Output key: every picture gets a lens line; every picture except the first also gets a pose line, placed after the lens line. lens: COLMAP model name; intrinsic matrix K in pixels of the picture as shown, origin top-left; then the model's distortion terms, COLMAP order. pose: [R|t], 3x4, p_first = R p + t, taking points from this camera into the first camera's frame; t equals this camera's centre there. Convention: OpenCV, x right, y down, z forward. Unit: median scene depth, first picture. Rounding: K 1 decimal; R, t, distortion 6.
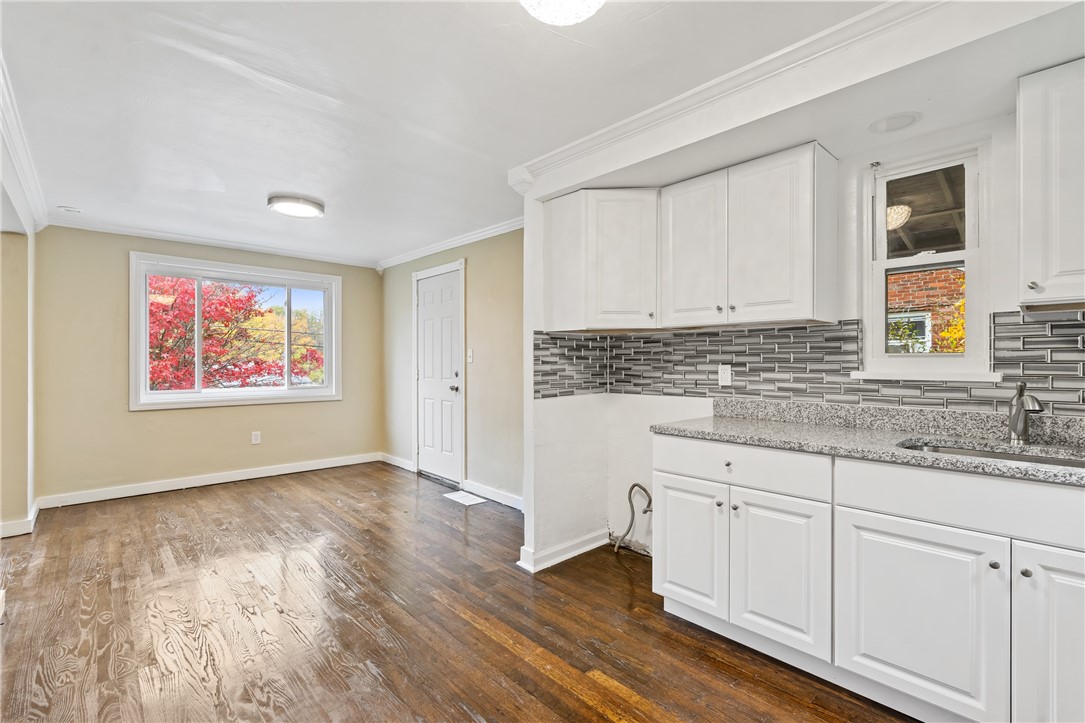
lens RADIAL K [[490.6, 0, 538.1], [0, 490.6, 361.0], [0, 0, 1]] dist [0.001176, 0.000299]
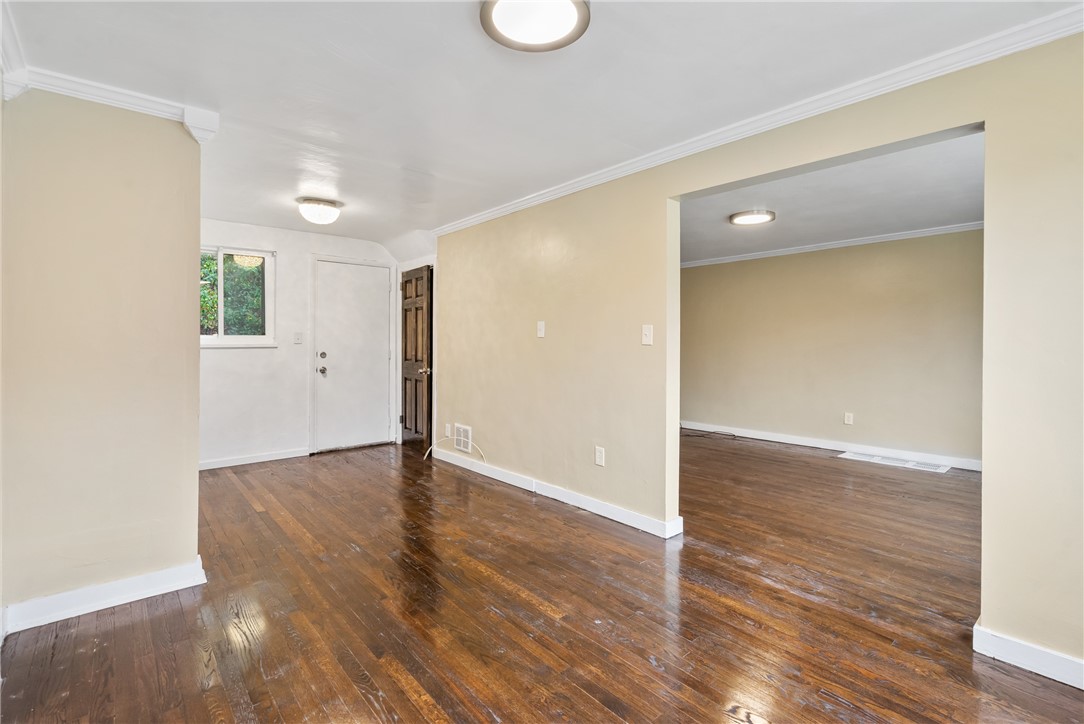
lens RADIAL K [[490.1, 0, 537.4], [0, 490.1, 338.7], [0, 0, 1]] dist [0.001176, 0.000299]
pose [[-0.999378, -0.005863, 0.034769, -0.694072], [-0.006216, 0.999930, -0.010055, 0.002681], [-0.034707, -0.010265, -0.999345, 1.988972]]
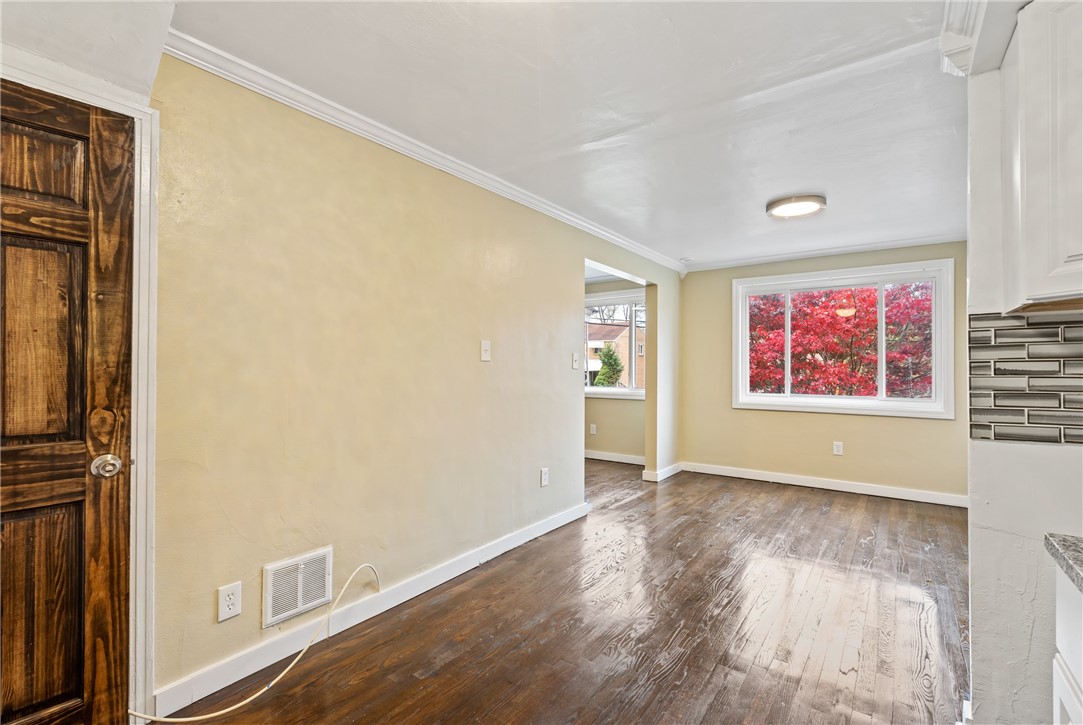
lens RADIAL K [[489.7, 0, 535.2], [0, 489.7, 363.1], [0, 0, 1]] dist [0.001176, 0.000299]
pose [[0.179840, -0.007216, -0.983669, 0.474332], [-0.002001, 0.999968, -0.007702, -0.002018], [0.983694, 0.003353, 0.179820, 0.452374]]
